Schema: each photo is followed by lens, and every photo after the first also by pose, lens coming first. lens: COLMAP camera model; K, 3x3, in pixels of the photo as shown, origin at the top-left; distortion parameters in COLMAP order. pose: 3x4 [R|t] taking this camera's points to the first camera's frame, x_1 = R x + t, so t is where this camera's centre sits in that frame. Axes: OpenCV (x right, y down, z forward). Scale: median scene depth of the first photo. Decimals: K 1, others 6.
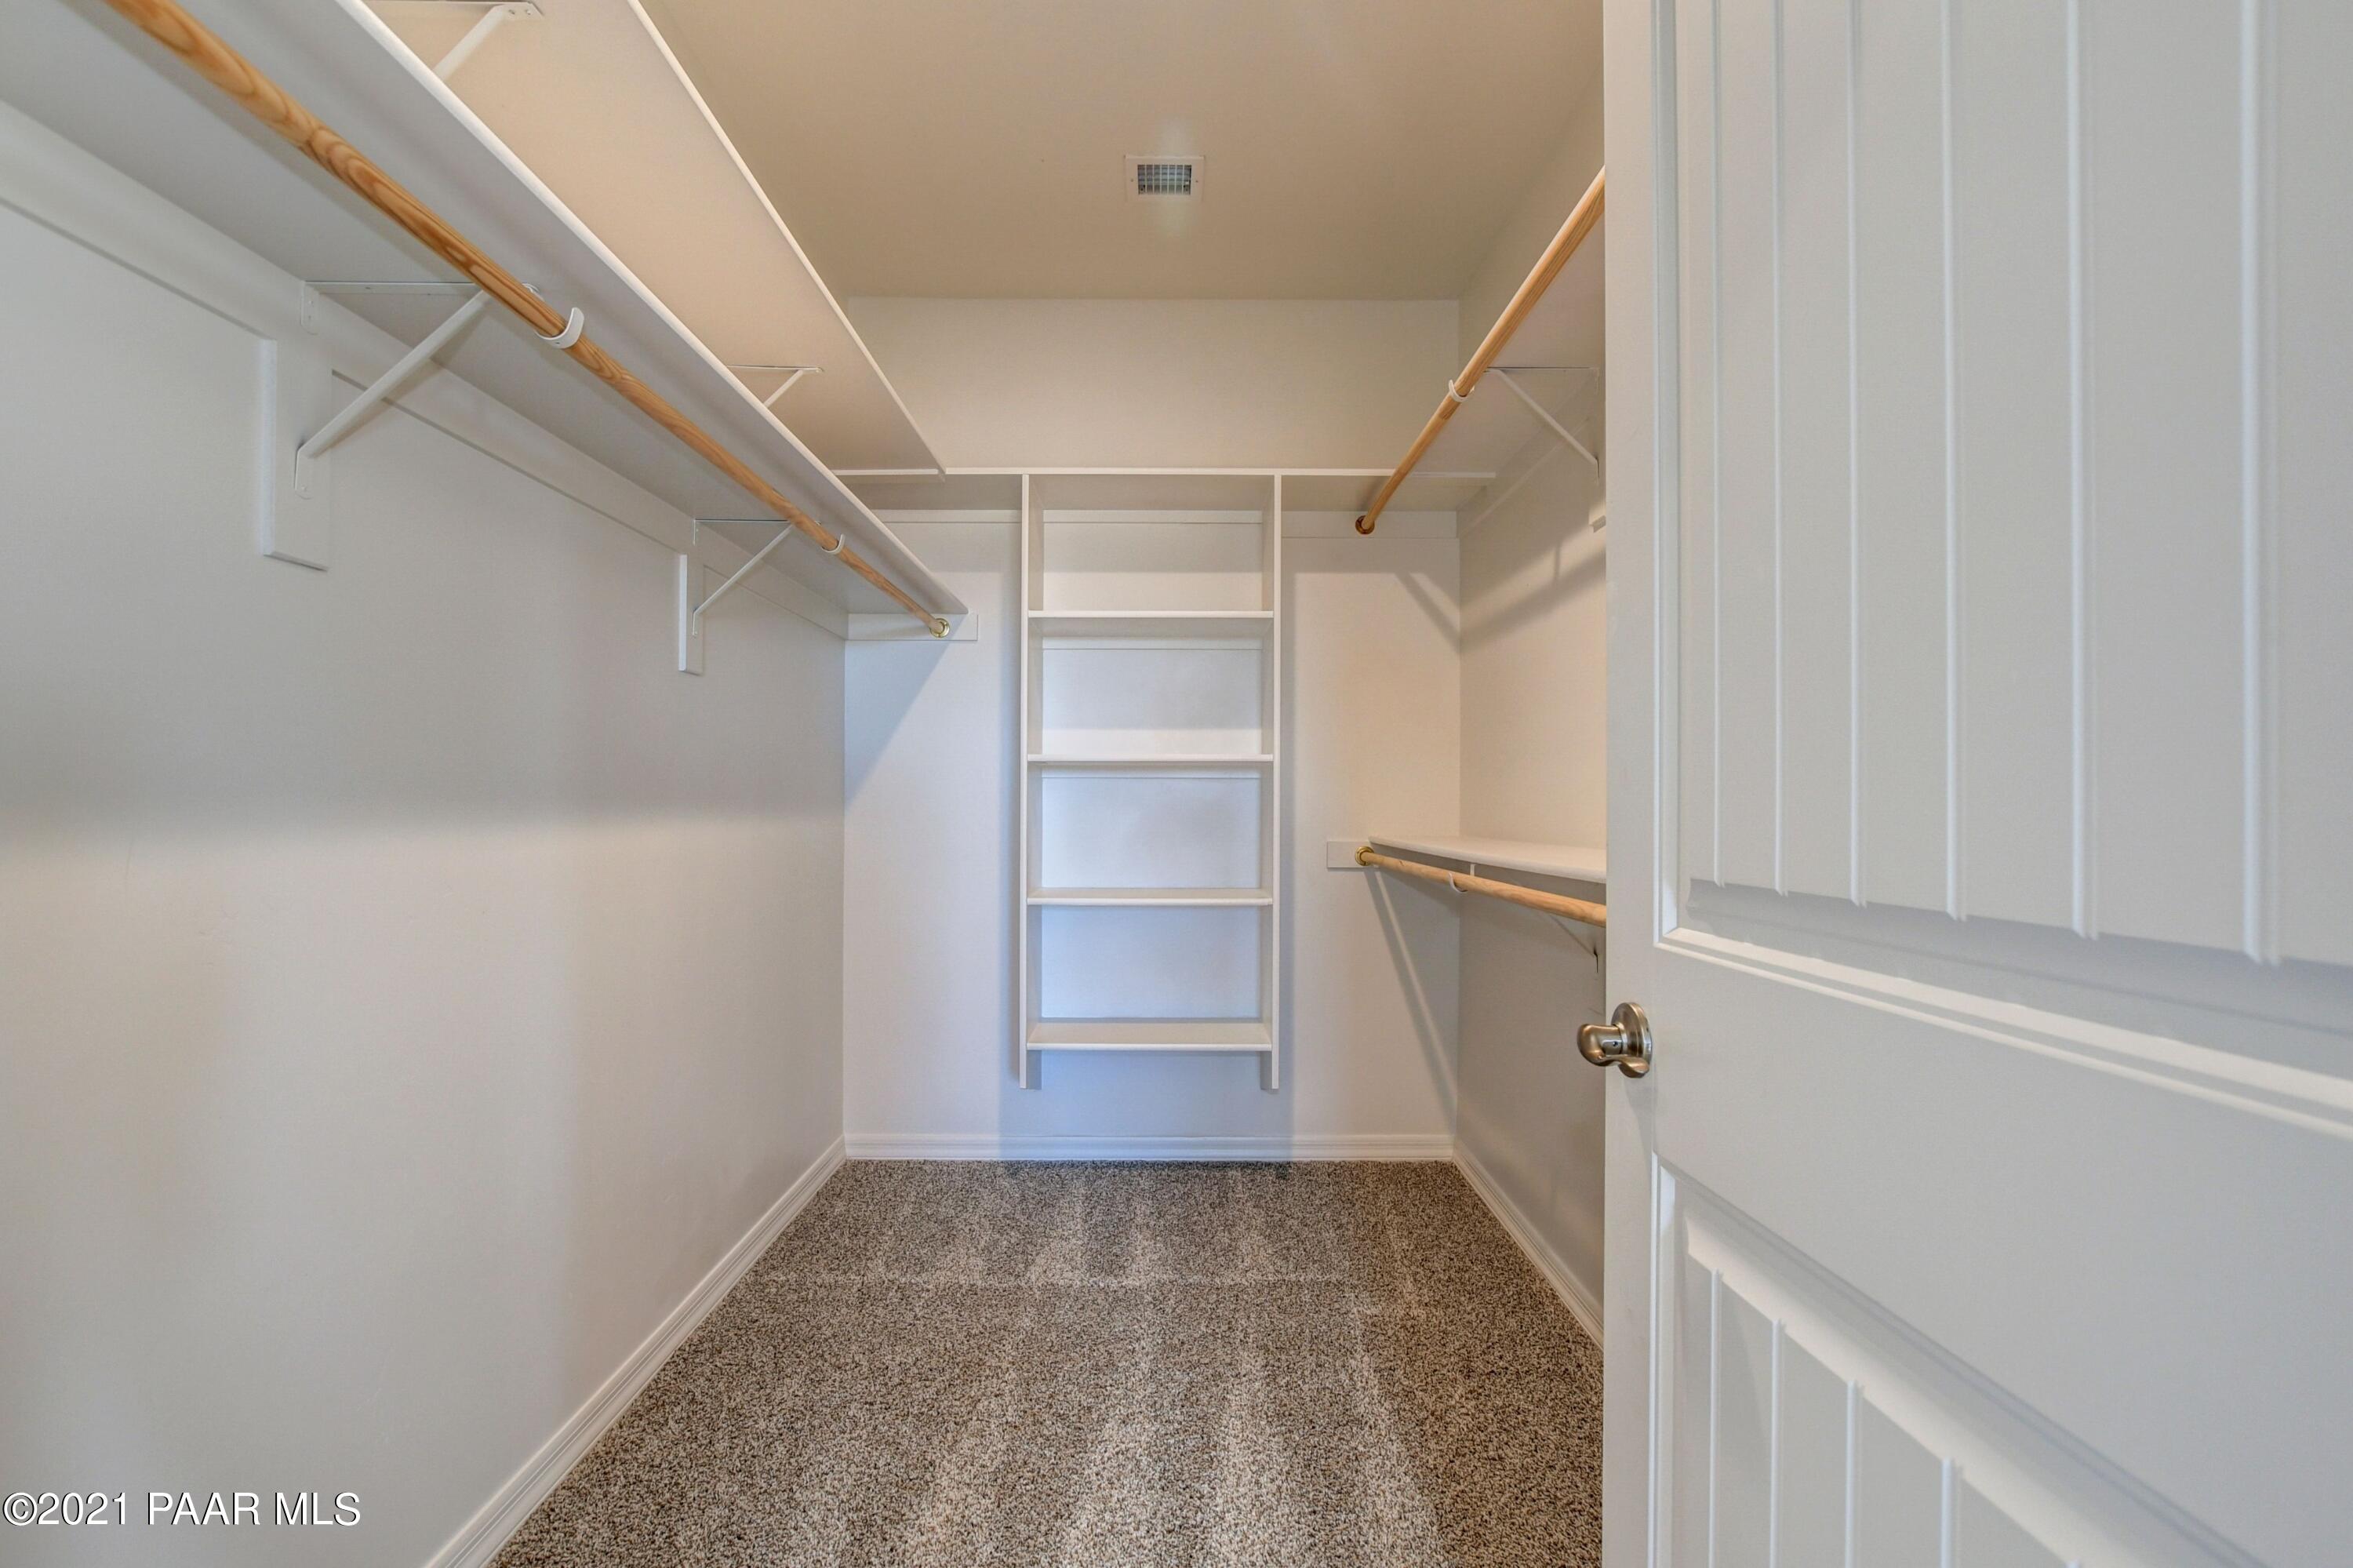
lens RADIAL K [[1054.6, 0, 1172.0], [0, 1054.6, 796.0], [0, 0, 1]] dist [-0.021604, 0.004631]
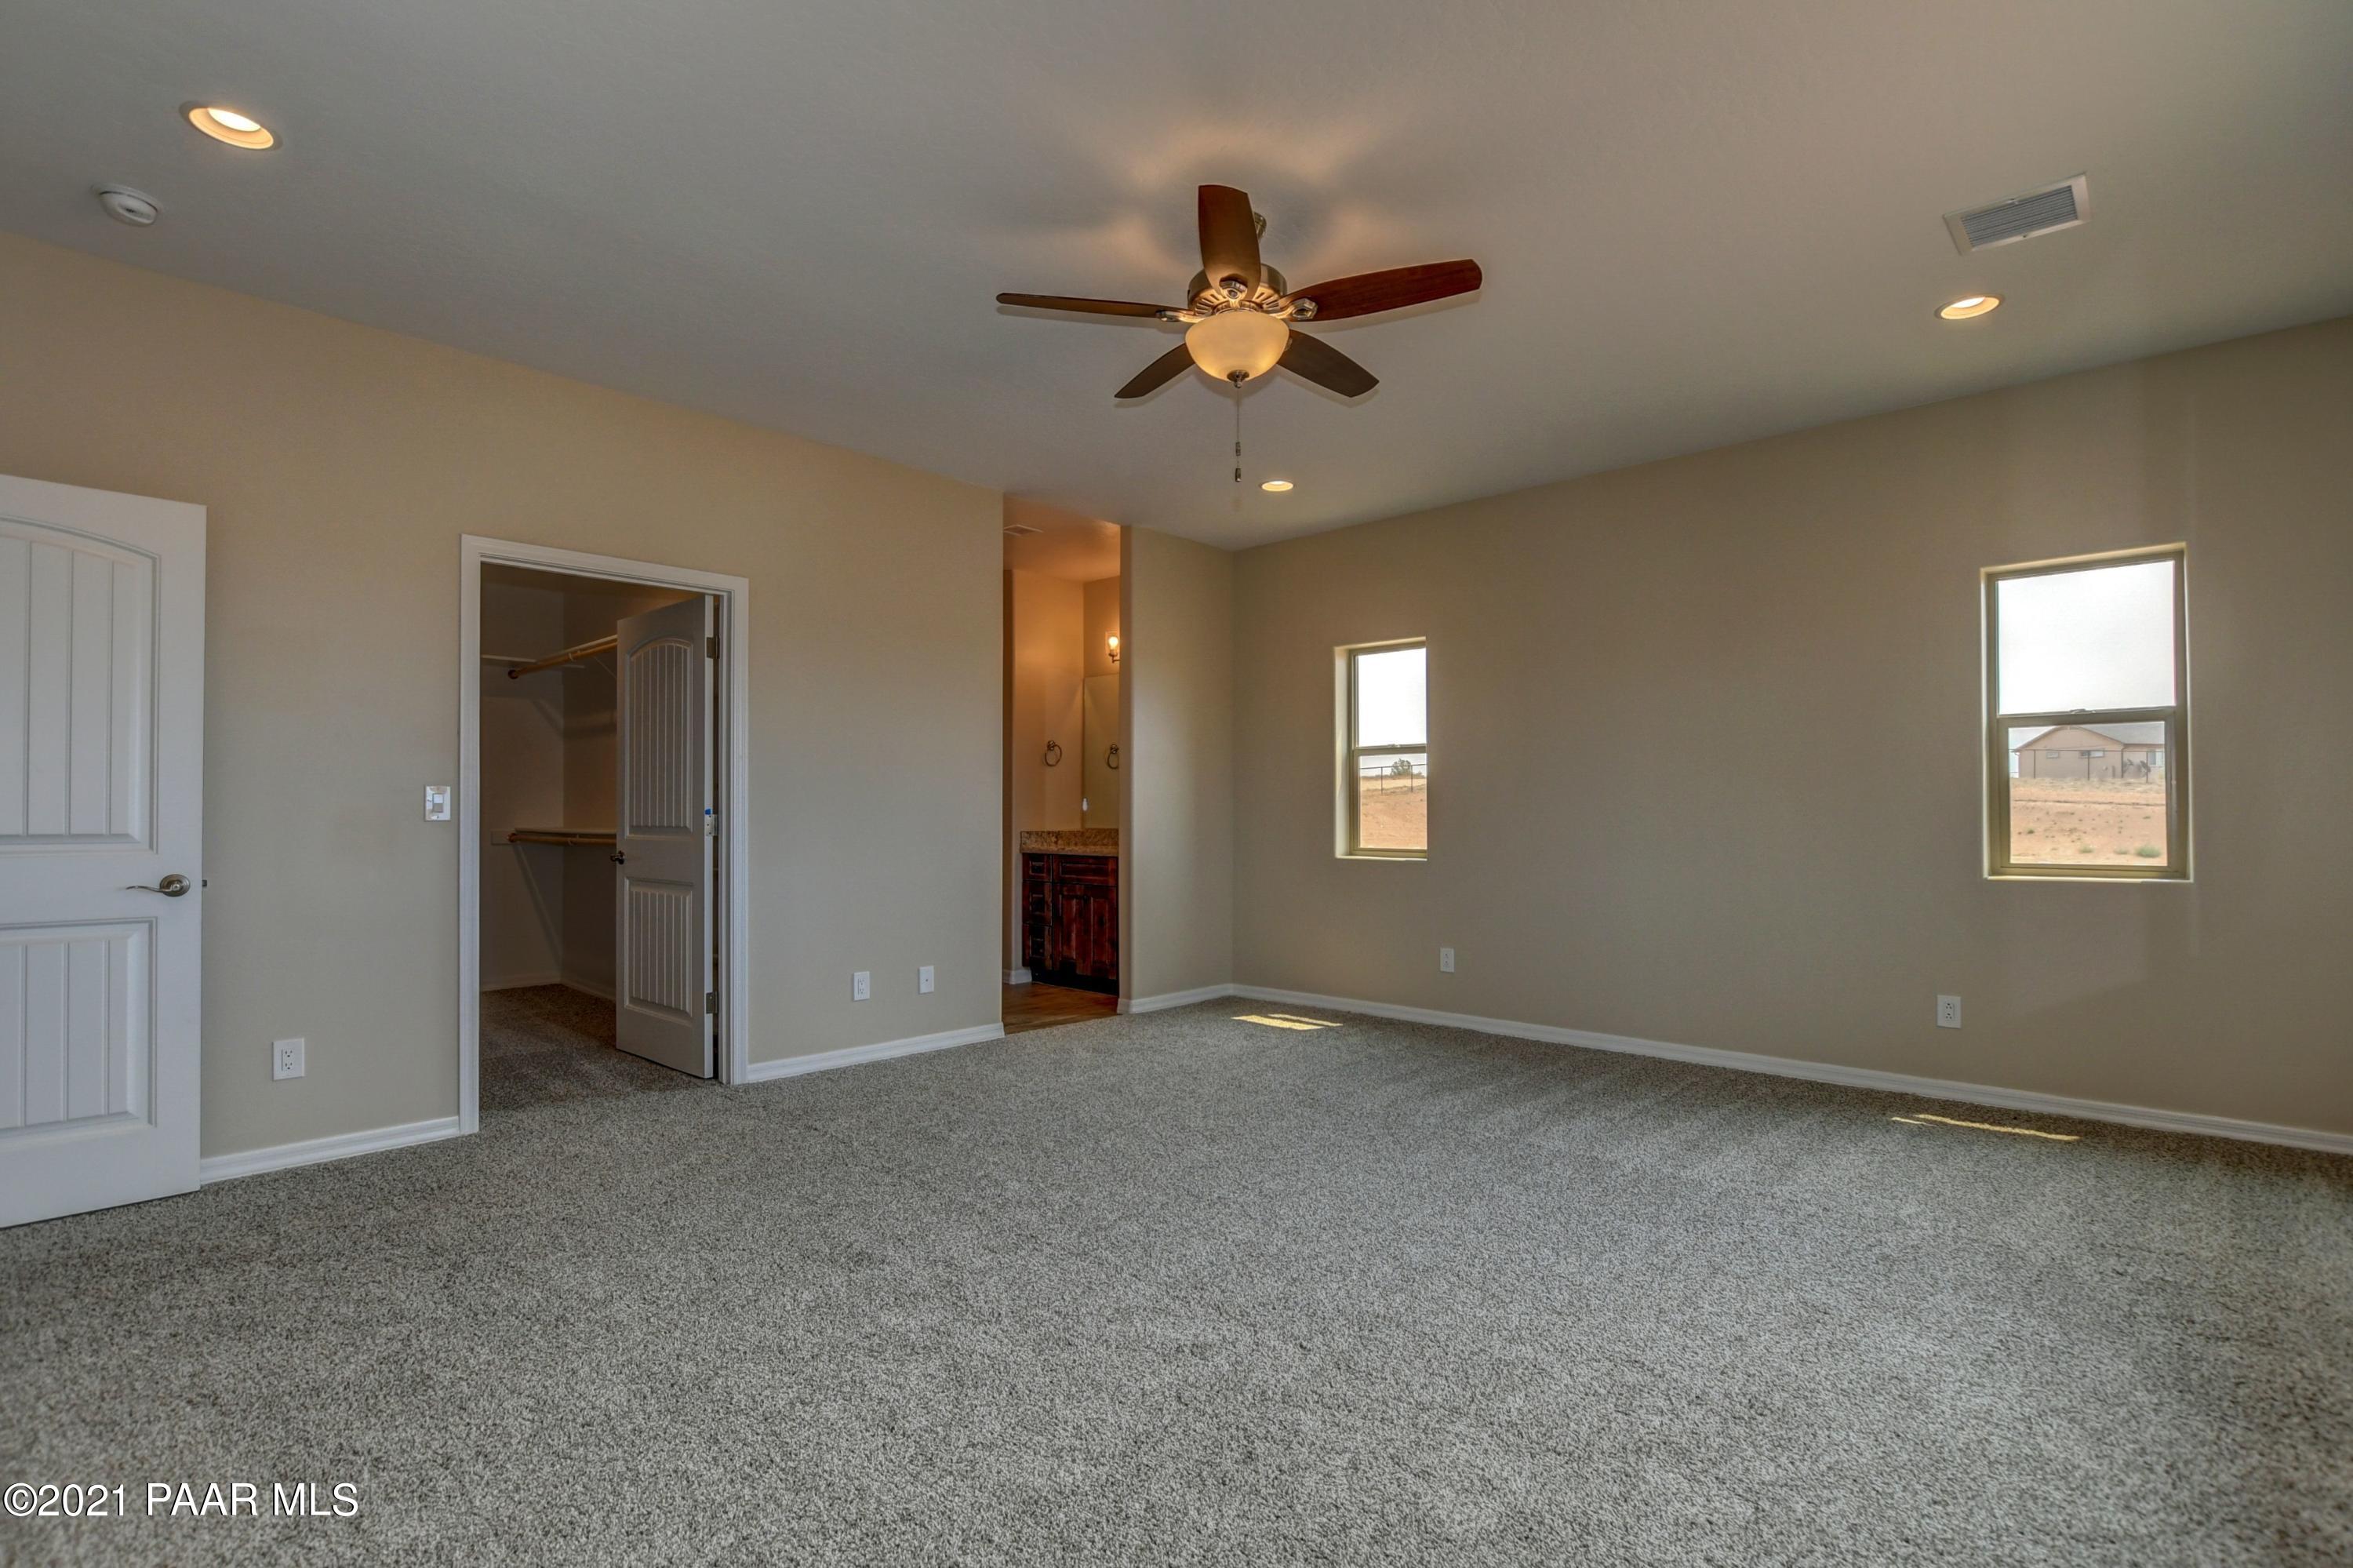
lens RADIAL K [[1054.6, 0, 1172.0], [0, 1054.6, 796.0], [0, 0, 1]] dist [-0.021604, 0.004631]
pose [[0.675720, -0.002559, 0.737154, -0.472211], [0.003414, 0.999994, 0.000342, -0.020044], [-0.737151, 0.002286, 0.675724, -1.379317]]
